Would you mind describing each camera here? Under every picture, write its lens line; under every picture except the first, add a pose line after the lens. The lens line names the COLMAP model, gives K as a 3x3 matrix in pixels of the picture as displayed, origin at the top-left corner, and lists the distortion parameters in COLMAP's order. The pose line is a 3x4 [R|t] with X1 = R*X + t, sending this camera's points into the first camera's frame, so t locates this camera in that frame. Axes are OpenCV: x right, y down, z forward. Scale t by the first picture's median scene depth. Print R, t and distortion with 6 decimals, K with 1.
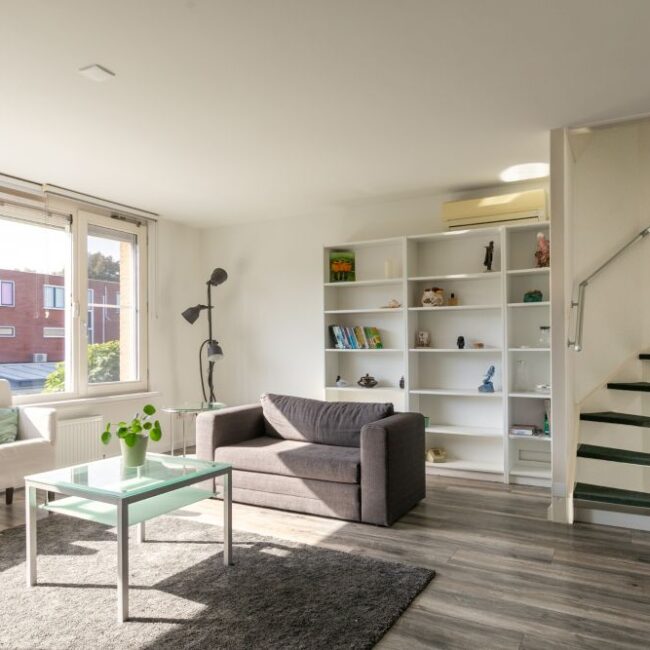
lens RADIAL K [[554.8, 0, 347.2], [0, 554.8, 340.7], [0, 0, 1]] dist [0.009113, -0.004972]
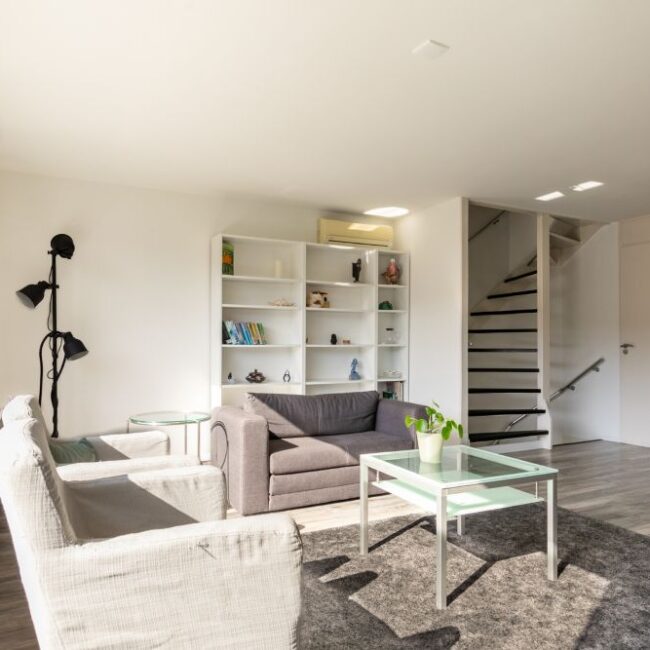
lens RADIAL K [[553.2, 0, 312.3], [0, 553.2, 338.1], [0, 0, 1]] dist [0.008634, -0.002695]
pose [[0.547552, 0.014420, 0.836648, -0.805694], [-0.011309, 0.999888, -0.009832, 0.012398], [-0.836696, -0.004078, 0.547653, 0.390576]]
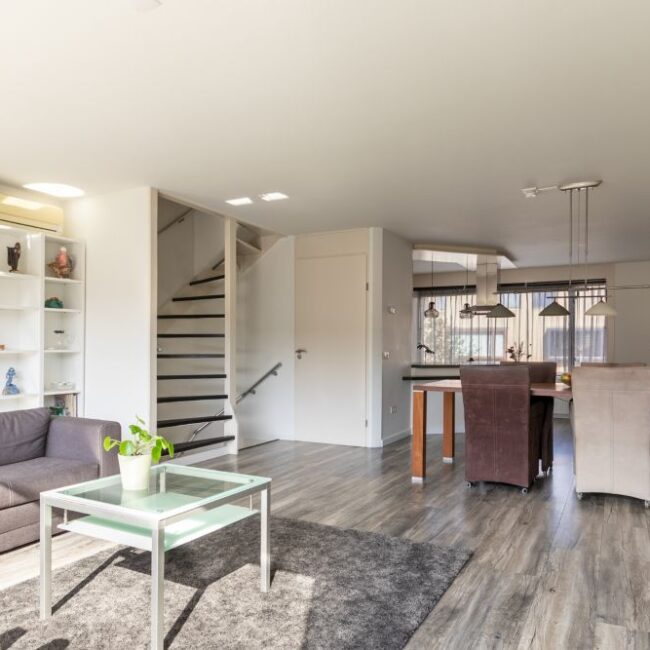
lens RADIAL K [[568.9, 0, 349.1], [0, 568.9, 352.6], [0, 0, 1]] dist [0.007903, -0.003737]
pose [[-0.058957, -0.000793, 0.998260, -0.767537], [-0.010884, 0.999941, 0.000151, 0.011356], [-0.998201, -0.010856, -0.058962, 0.446779]]
